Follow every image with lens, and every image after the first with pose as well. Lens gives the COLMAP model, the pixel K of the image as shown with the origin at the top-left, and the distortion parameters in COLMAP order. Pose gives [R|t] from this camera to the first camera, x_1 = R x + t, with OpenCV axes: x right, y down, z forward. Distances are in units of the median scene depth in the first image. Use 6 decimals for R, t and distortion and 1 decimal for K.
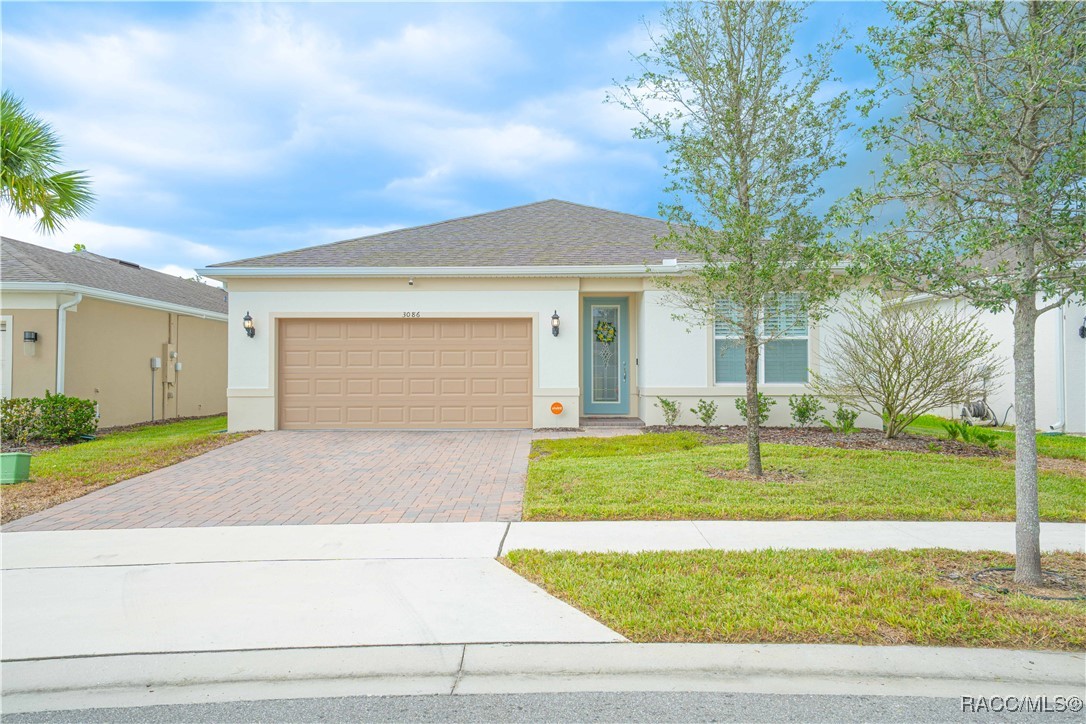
lens RADIAL K [[839.5, 0, 543.0], [0, 839.5, 362.0], [0, 0, 1]] dist [0.081485, 0.000433]
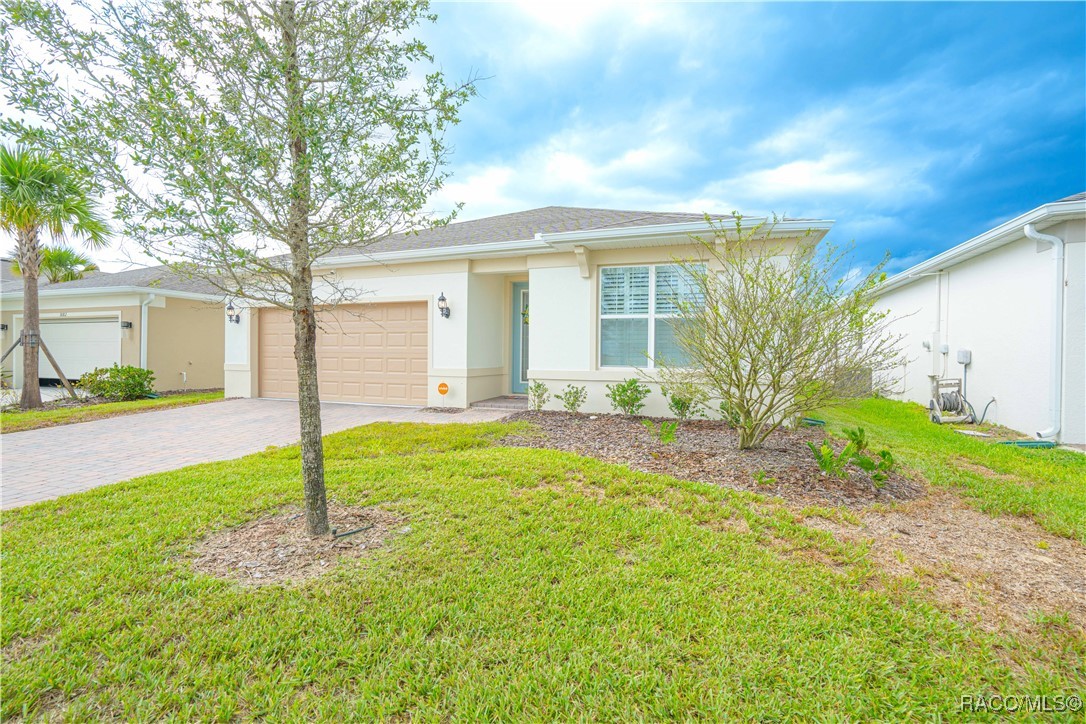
lens RADIAL K [[500.0, 0, 543.1], [0, 500.0, 360.3], [0, 0, 1]] dist [-0.071472, 0.036381]
pose [[0.937172, 0.013577, -0.348604, 0.337727], [-0.005853, 0.999714, 0.023198, 0.006261], [0.348820, -0.019700, 0.936983, 0.473579]]
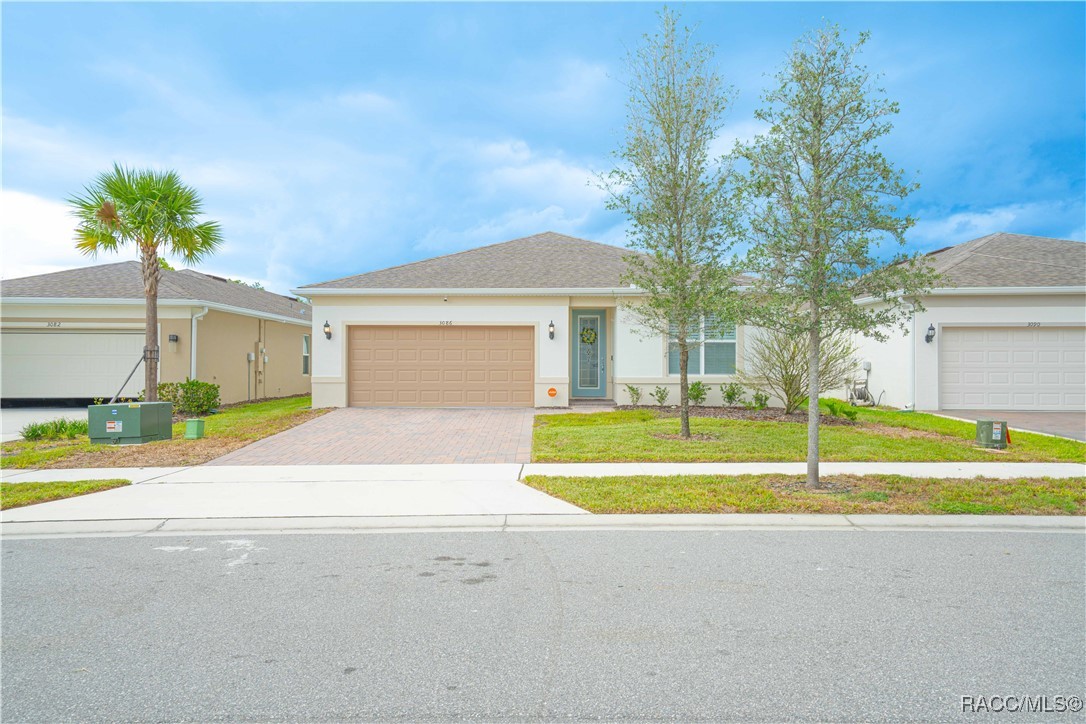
lens RADIAL K [[741.1, 0, 543.0], [0, 741.1, 362.0], [0, 0, 1]] dist [0.035098, 0.000025]
pose [[0.999970, 0.004423, 0.006376, -0.006557], [-0.004507, 0.999902, 0.013229, -0.009955], [-0.006317, -0.013257, 0.999892, -0.203176]]
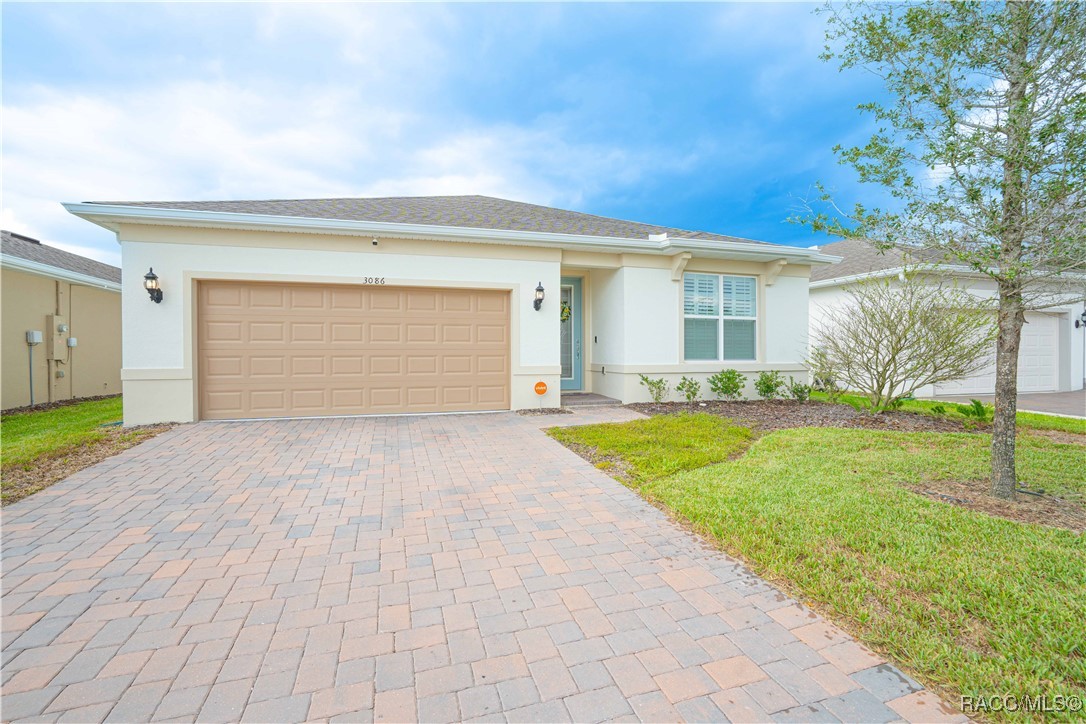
lens RADIAL K [[483.9, 0, 528.9], [0, 483.9, 360.1], [0, 0, 1]] dist [-0.002103, 0.000296]
pose [[0.957523, -0.003429, 0.288335, -0.149663], [-0.005411, 0.999540, 0.029858, 0.008568], [-0.288305, -0.030150, 0.957064, 0.488126]]
